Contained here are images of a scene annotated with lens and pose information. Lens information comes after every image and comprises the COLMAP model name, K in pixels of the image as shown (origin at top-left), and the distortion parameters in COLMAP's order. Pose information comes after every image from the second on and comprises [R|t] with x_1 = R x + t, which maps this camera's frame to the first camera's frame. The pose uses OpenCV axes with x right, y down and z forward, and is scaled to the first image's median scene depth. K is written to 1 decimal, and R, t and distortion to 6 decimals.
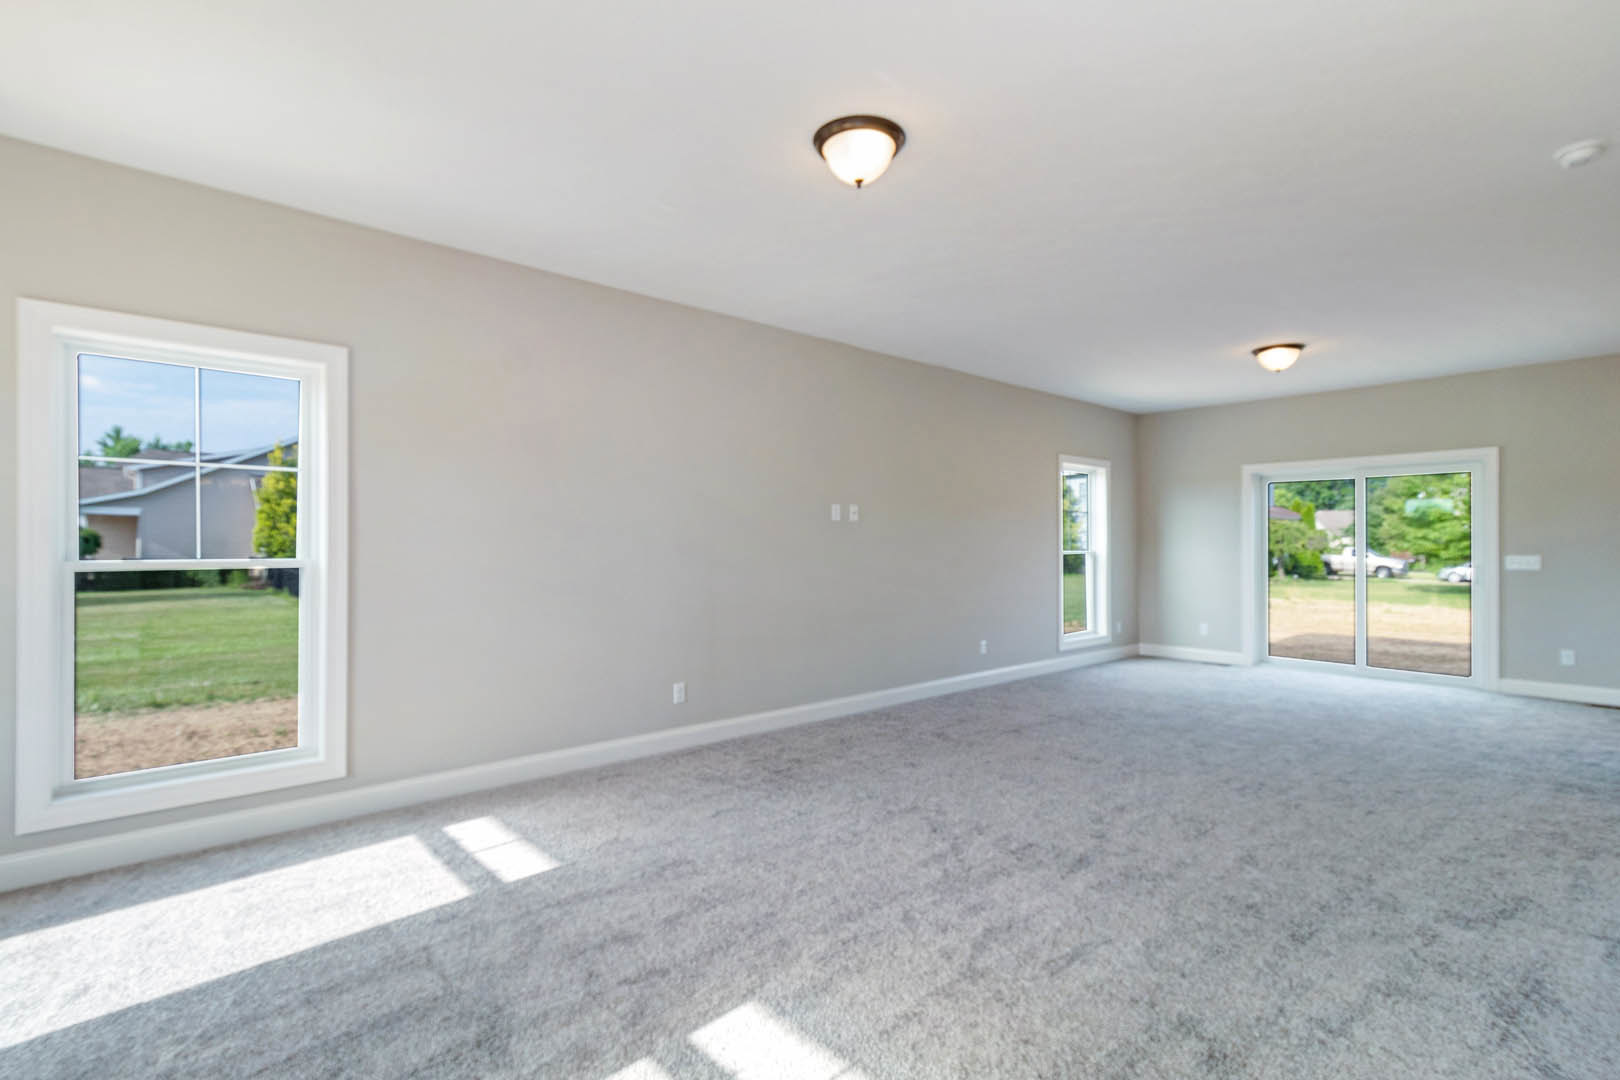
lens RADIAL K [[788.7, 0, 810.0], [0, 788.7, 540.0], [0, 0, 1]] dist [0.033606, 0.000181]
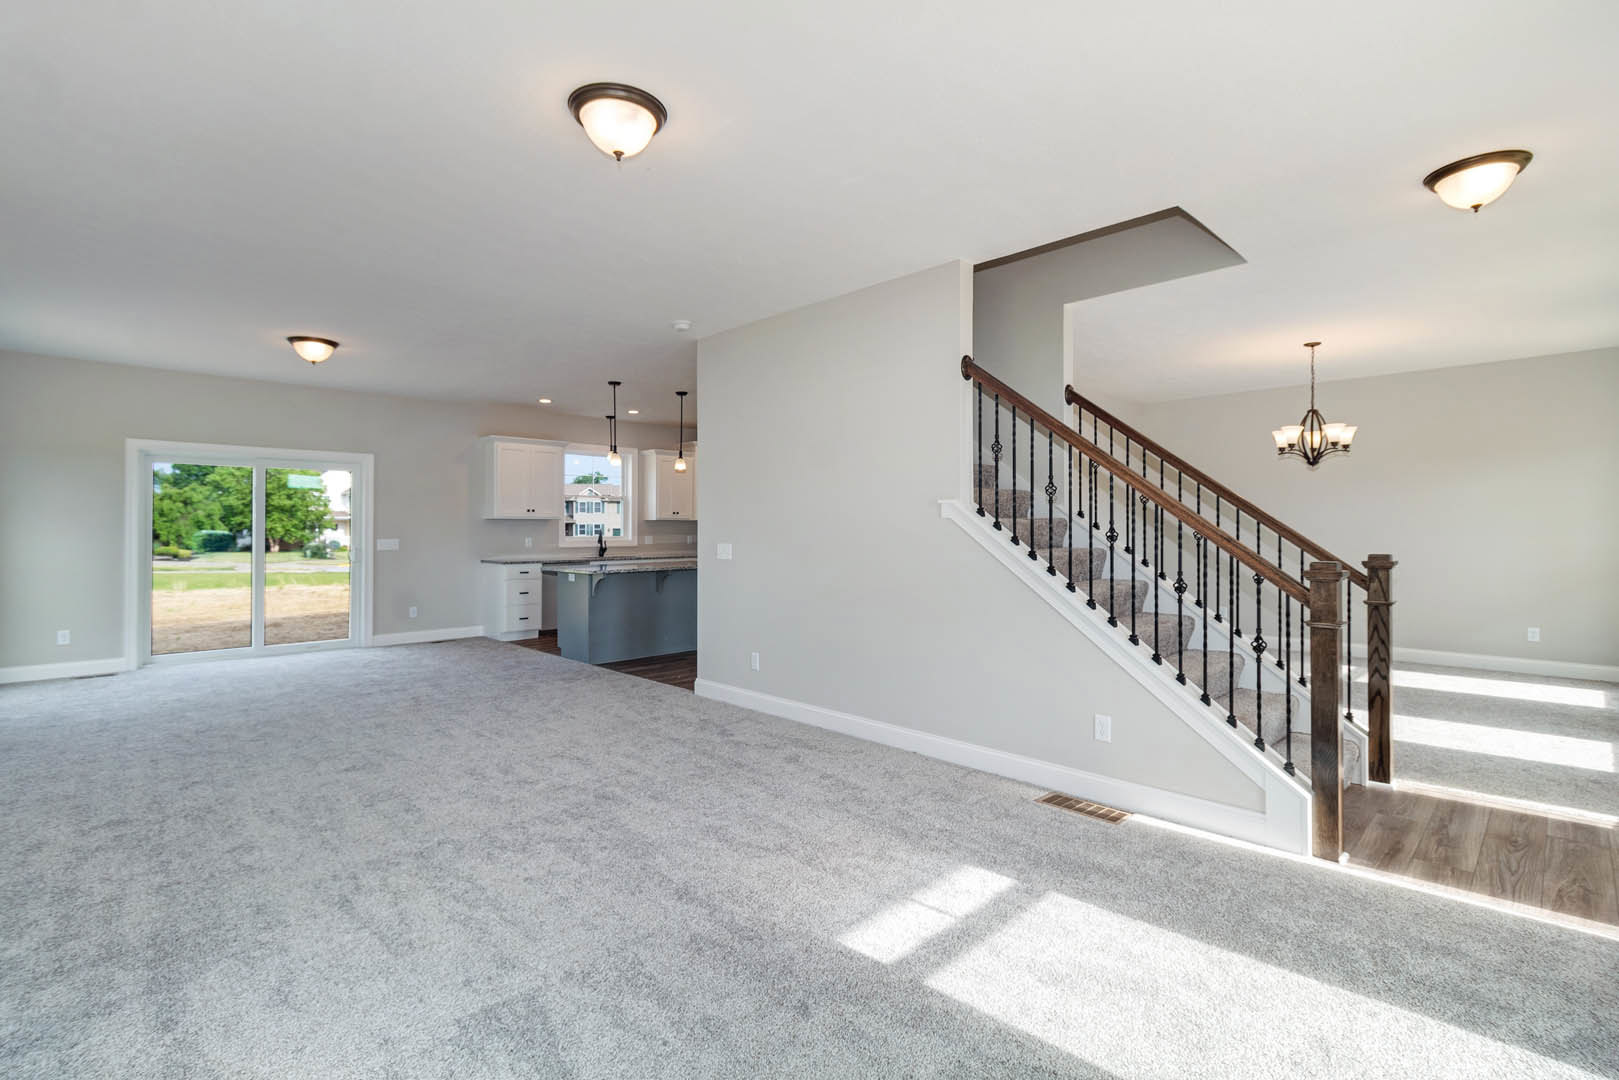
lens RADIAL K [[774.6, 0, 796.3], [0, 774.6, 523.2], [0, 0, 1]] dist [0.027999, -0.000228]
pose [[-0.043451, 0.009272, 0.999013, -0.681955], [-0.005677, 0.999938, -0.009528, 0.003767], [-0.999039, -0.006085, -0.043395, 0.639614]]
